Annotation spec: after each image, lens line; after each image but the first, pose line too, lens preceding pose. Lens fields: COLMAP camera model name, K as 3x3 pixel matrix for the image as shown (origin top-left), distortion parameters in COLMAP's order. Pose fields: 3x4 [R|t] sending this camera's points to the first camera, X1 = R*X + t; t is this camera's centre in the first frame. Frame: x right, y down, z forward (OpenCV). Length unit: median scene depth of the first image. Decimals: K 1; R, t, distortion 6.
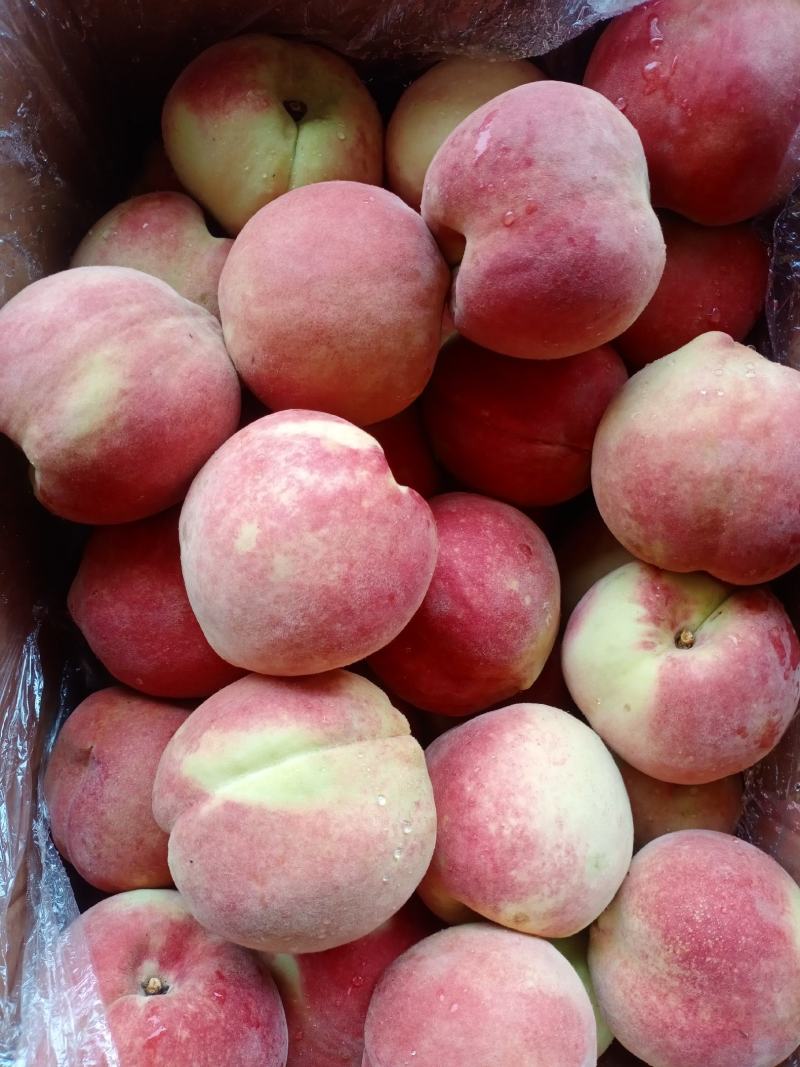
lens RADIAL K [[703.0, 0, 409.4], [0, 703.0, 530.4], [0, 0, 1]] dist [-0.037188, -0.017945]
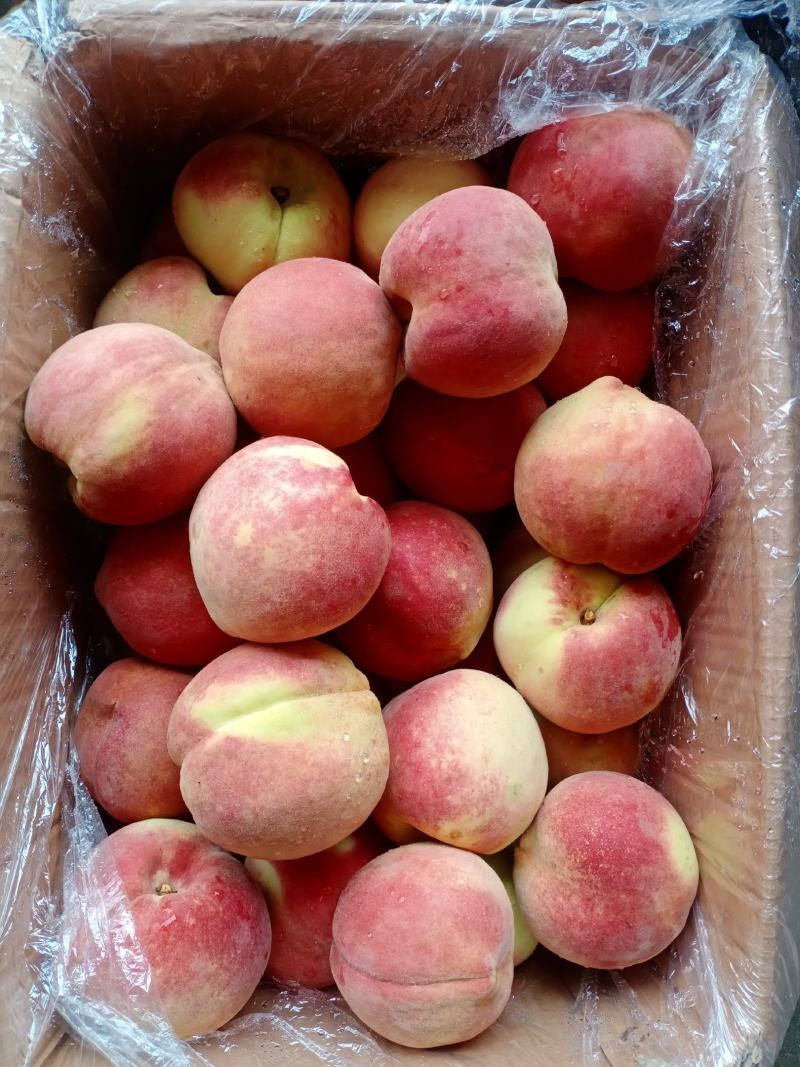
lens RADIAL K [[703.0, 0, 407.2], [0, 703.0, 532.8], [0, 0, 1]] dist [-0.037188, -0.017945]
pose [[0.999611, 0.003473, 0.027684, 0.034969], [-0.003343, 0.999983, -0.004743, 0.010317], [-0.027700, 0.004649, 0.999605, -0.292654]]
